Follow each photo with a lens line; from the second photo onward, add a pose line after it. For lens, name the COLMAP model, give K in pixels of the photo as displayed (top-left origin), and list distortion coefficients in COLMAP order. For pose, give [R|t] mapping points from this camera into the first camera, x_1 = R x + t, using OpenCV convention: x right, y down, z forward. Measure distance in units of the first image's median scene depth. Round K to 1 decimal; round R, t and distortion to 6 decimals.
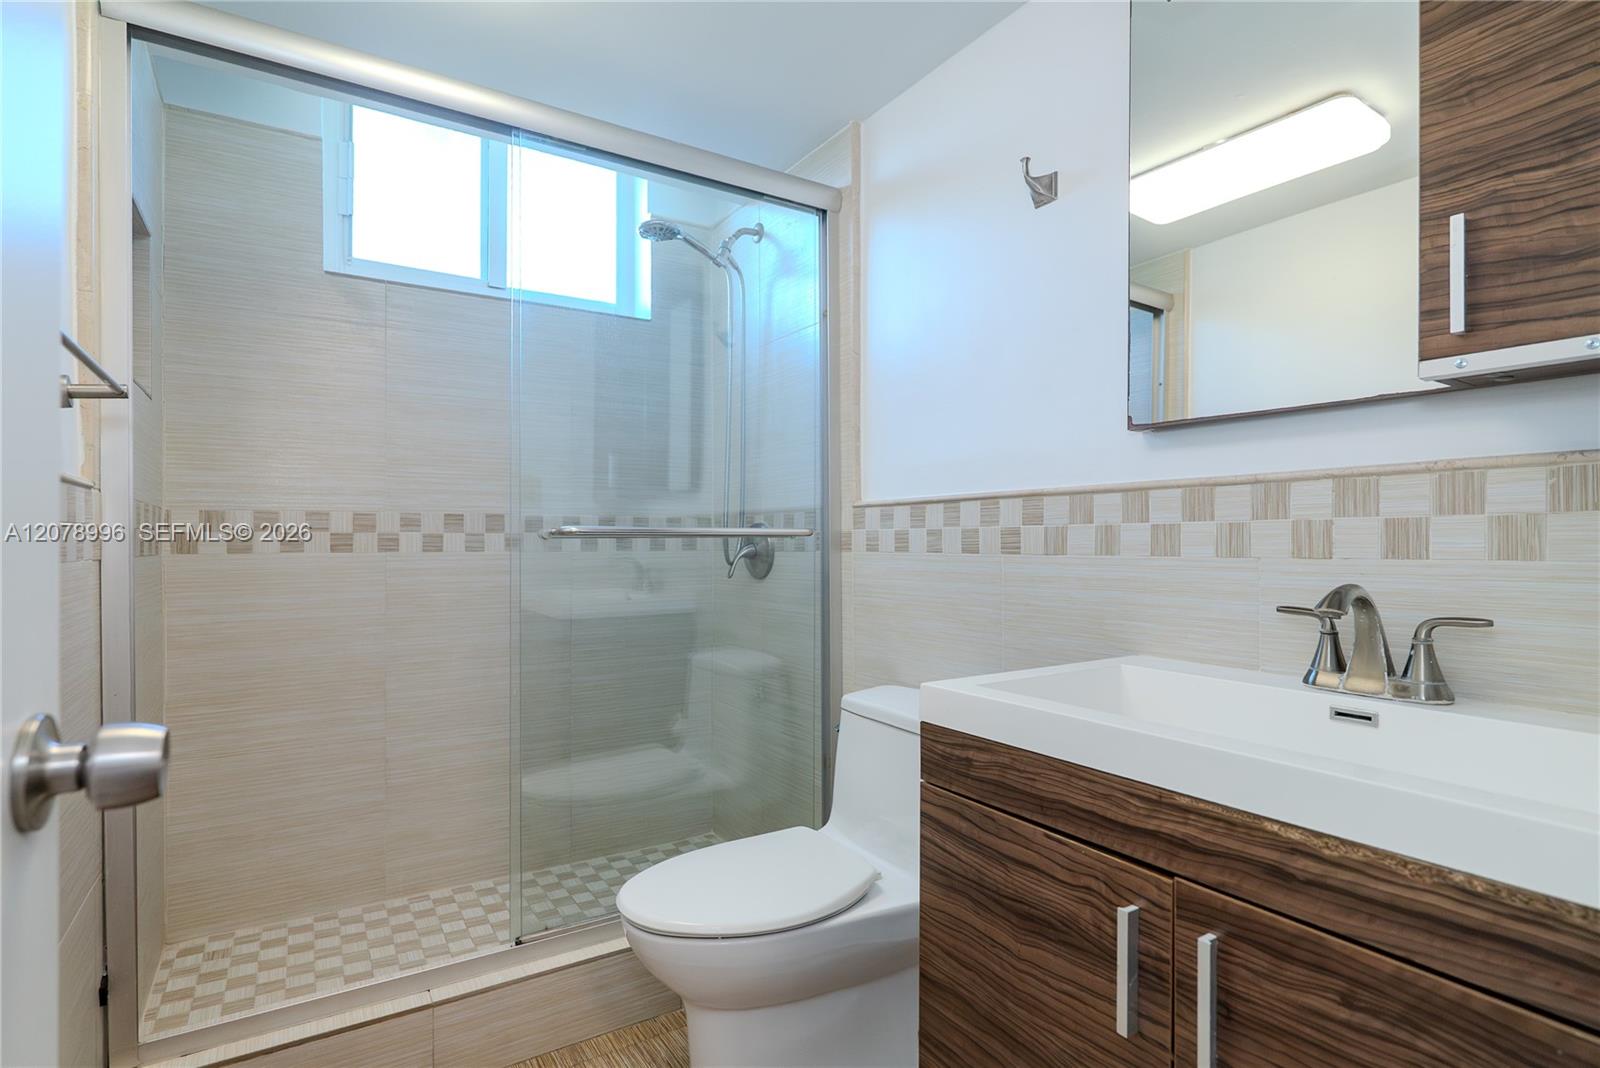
lens RADIAL K [[777.4, 0, 800.0], [0, 777.4, 534.0], [0, 0, 1]] dist [-0.002034, 0.000597]
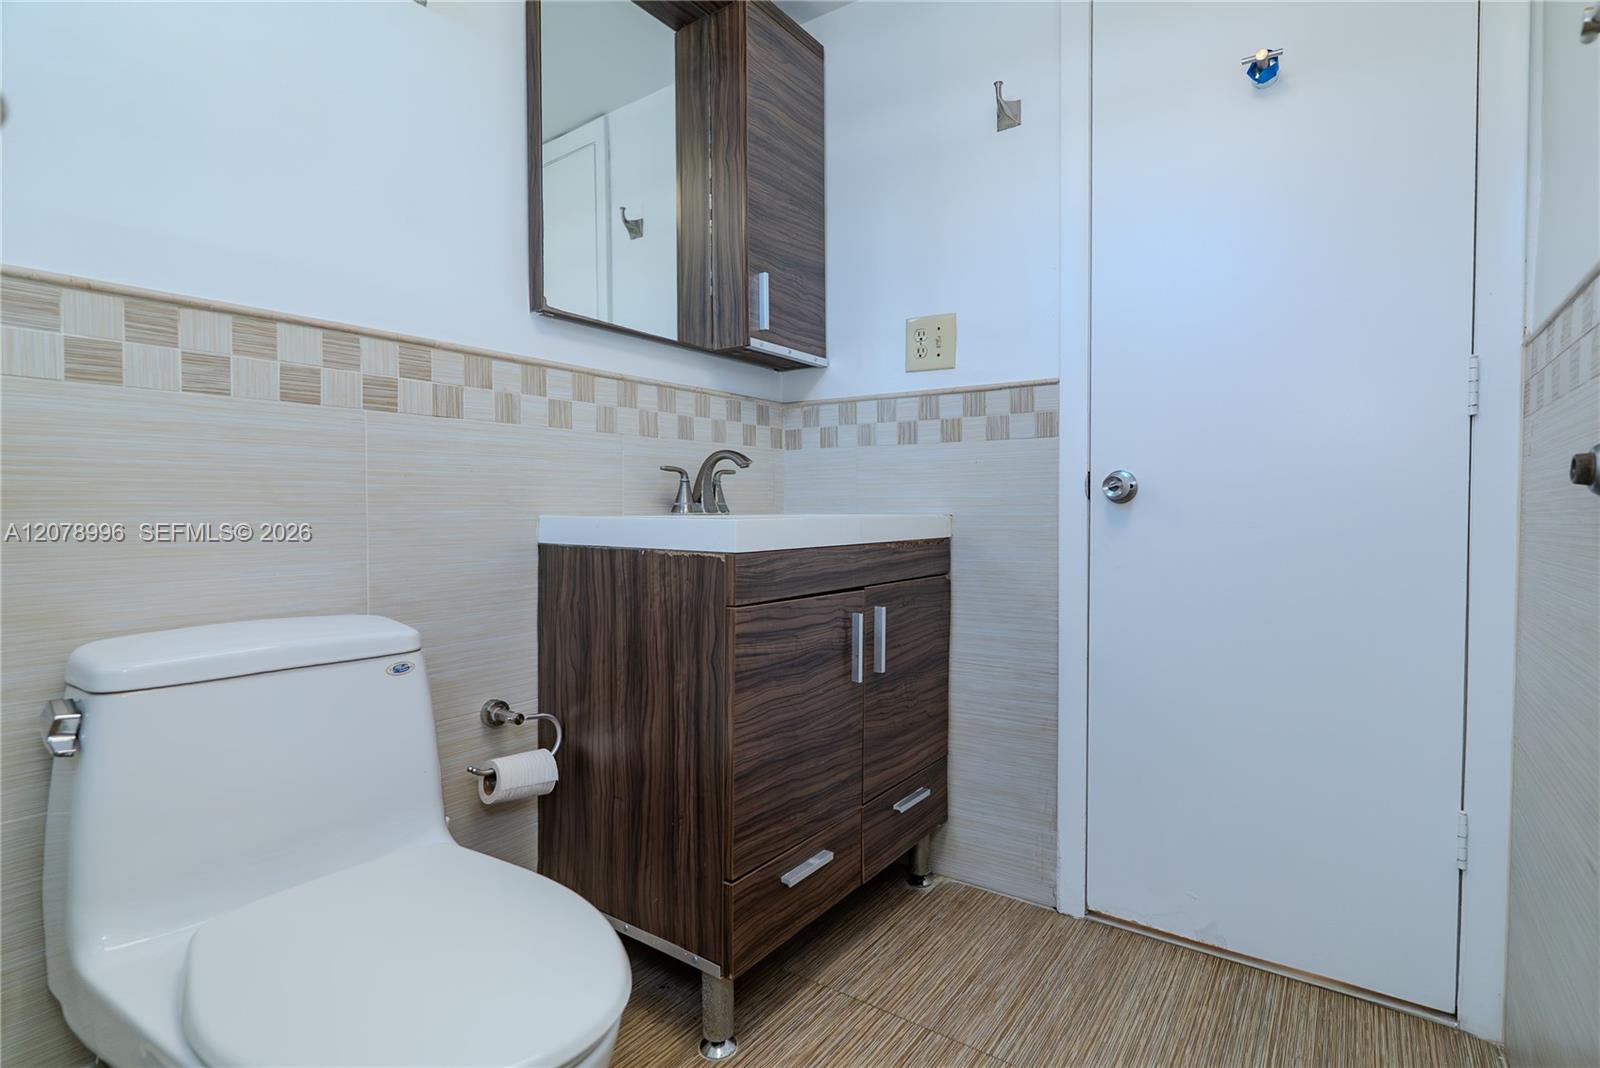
lens RADIAL K [[777.4, 0, 800.0], [0, 777.4, 534.0], [0, 0, 1]] dist [-0.002034, 0.000597]
pose [[-0.345158, -0.032857, 0.937969, -0.747216], [-0.013306, 0.999458, 0.030115, 0.146900], [-0.938450, -0.002086, -0.345408, 1.065605]]
